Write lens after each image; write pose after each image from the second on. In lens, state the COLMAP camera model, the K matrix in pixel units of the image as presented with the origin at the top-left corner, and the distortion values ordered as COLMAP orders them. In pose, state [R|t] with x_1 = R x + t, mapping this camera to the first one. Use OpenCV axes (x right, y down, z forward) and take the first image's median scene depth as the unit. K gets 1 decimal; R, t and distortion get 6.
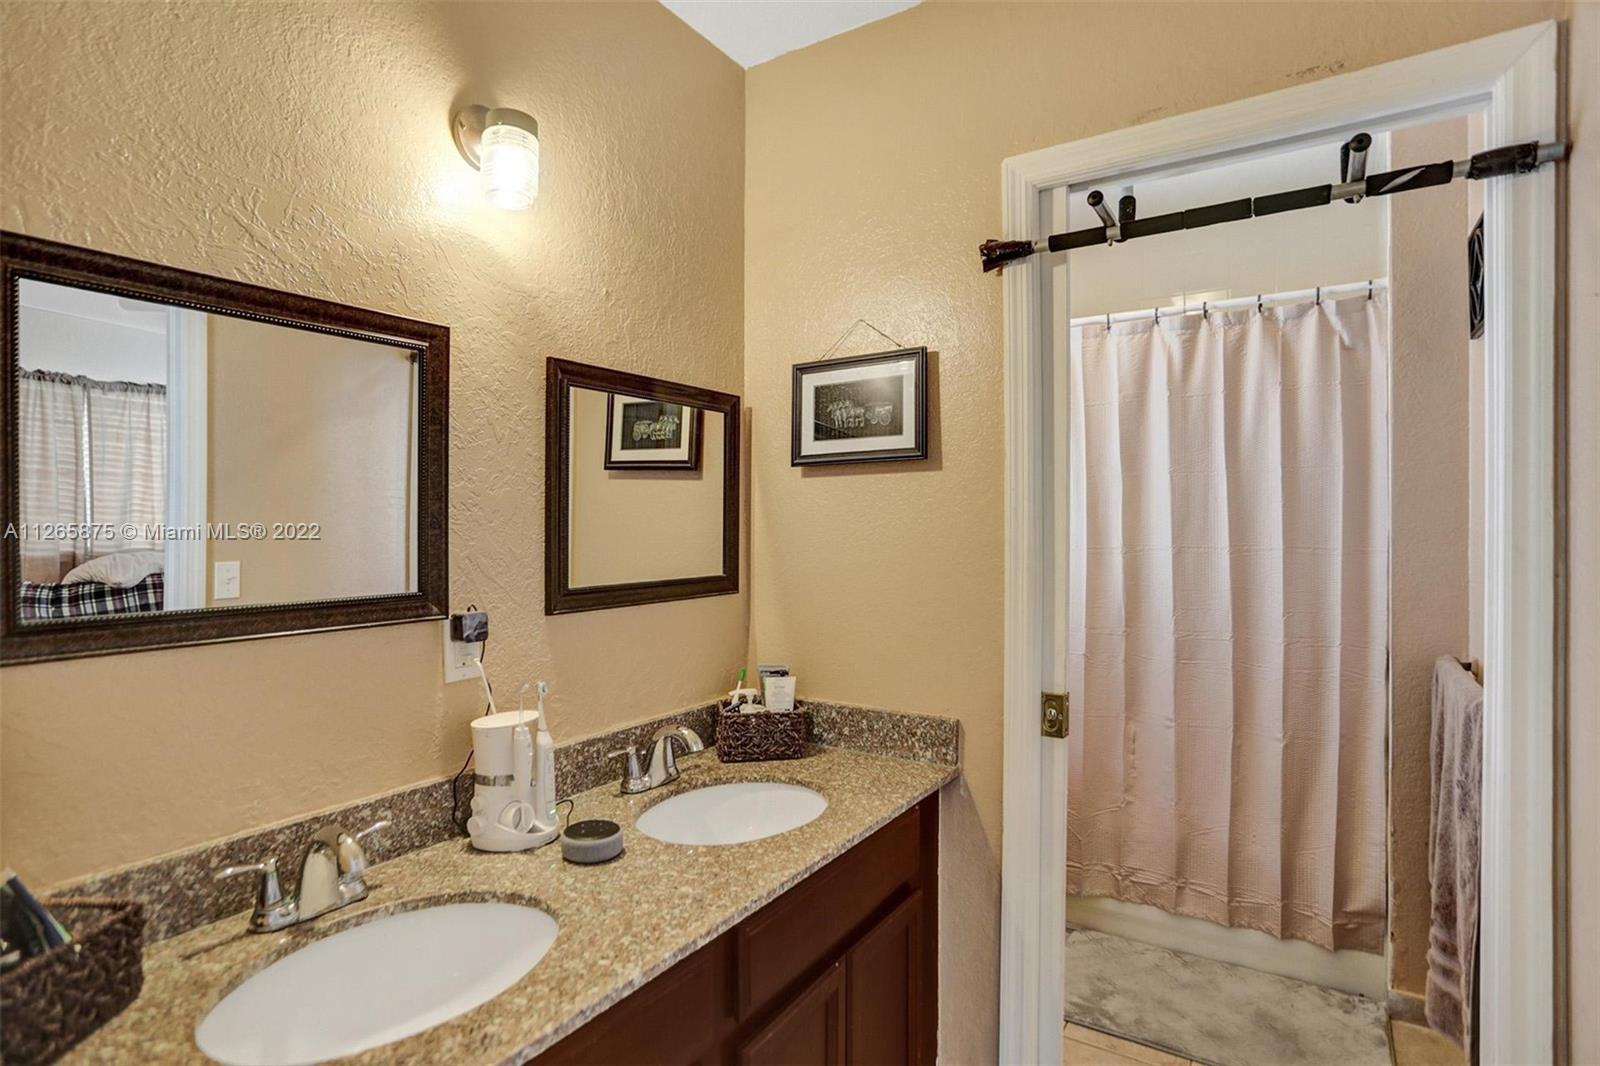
lens RADIAL K [[811.2, 0, 805.1], [0, 811.2, 527.0], [0, 0, 1]] dist [-0.016058, 0.002316]
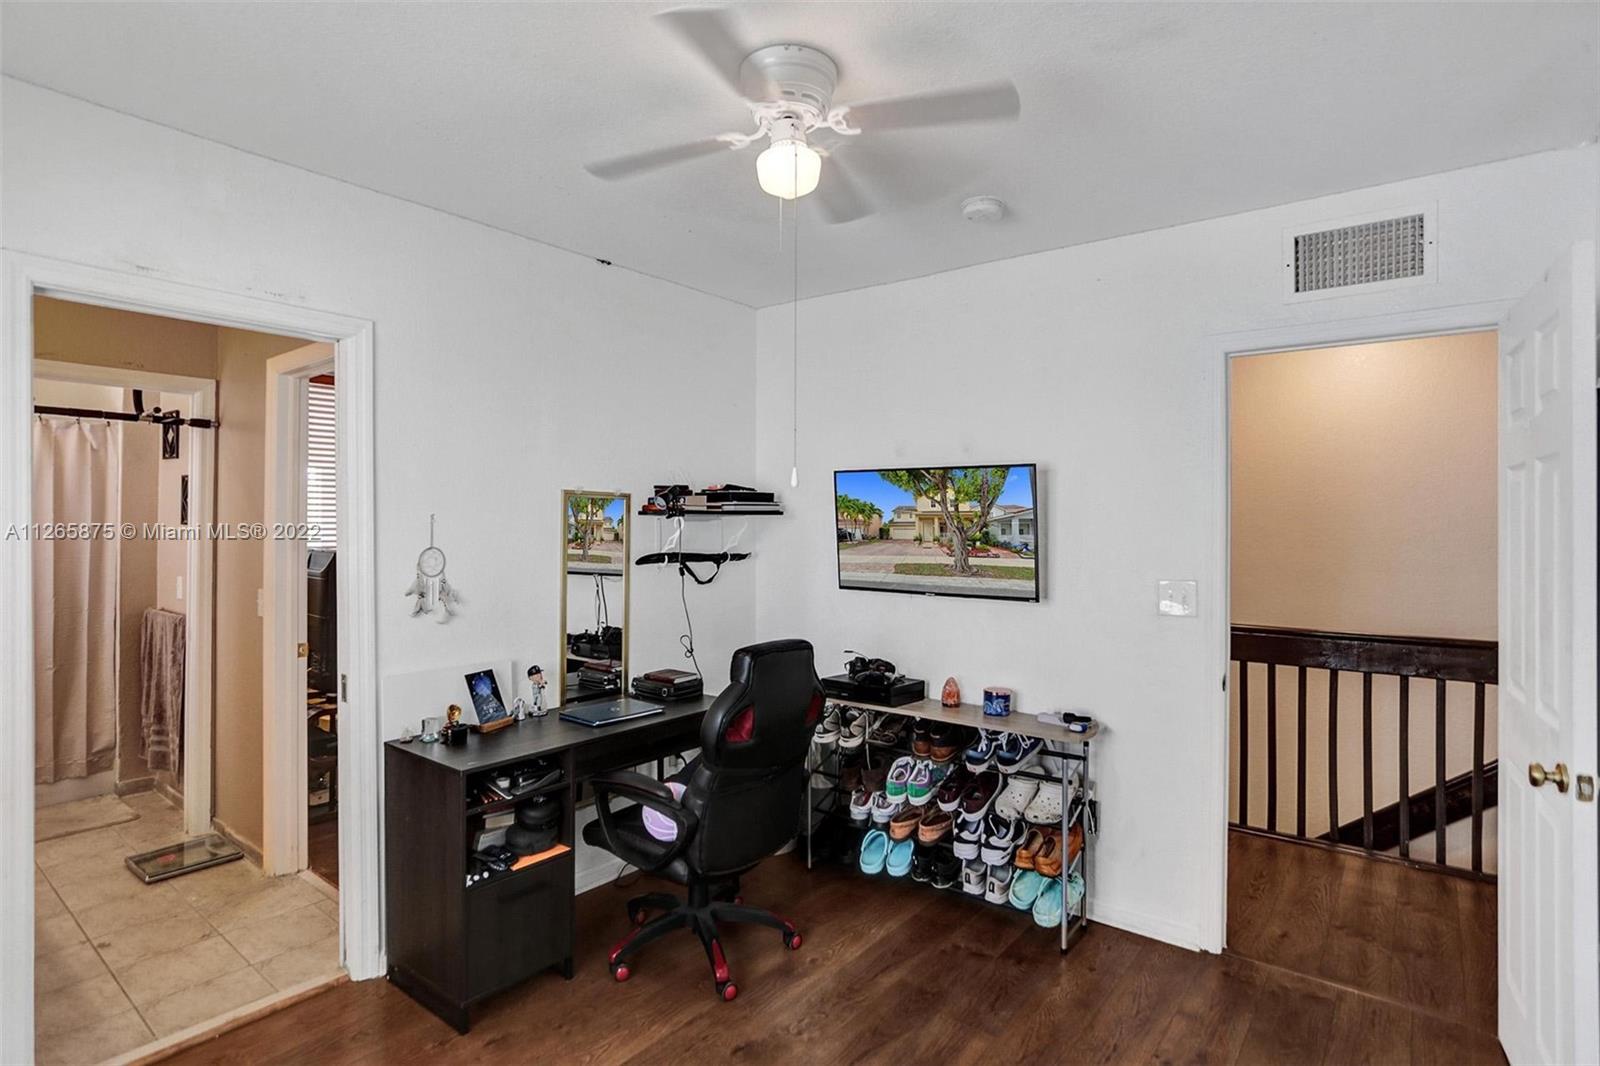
lens RADIAL K [[811.2, 0, 797.9], [0, 811.2, 523.2], [0, 0, 1]] dist [-0.016058, 0.002316]
pose [[0.106998, 0.007468, 0.994231, -1.087802], [-0.005751, 0.999960, -0.006892, -0.054348], [-0.994243, -0.004981, 0.107037, -0.891591]]
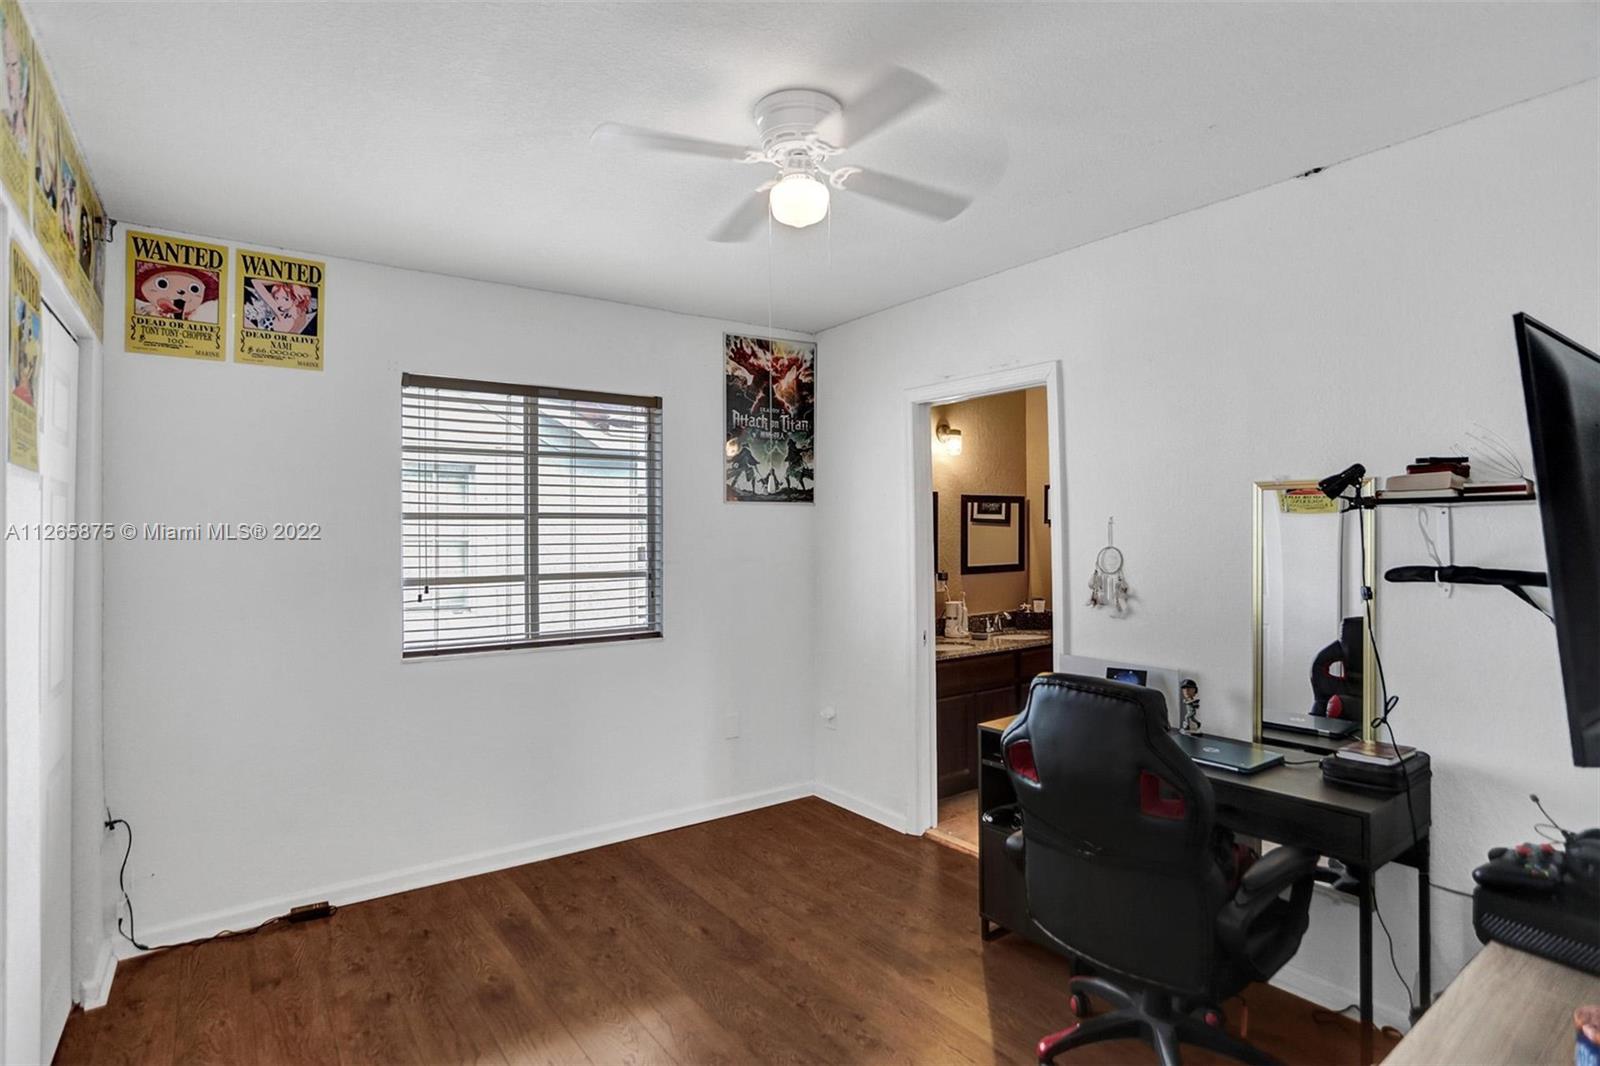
lens RADIAL K [[811.2, 0, 807.4], [0, 811.2, 528.9], [0, 0, 1]] dist [-0.016058, 0.002316]
pose [[0.931386, -0.005967, -0.363983, 0.222770], [0.005197, 0.999982, -0.003094, -0.052123], [0.363995, 0.000991, 0.931400, -1.733673]]
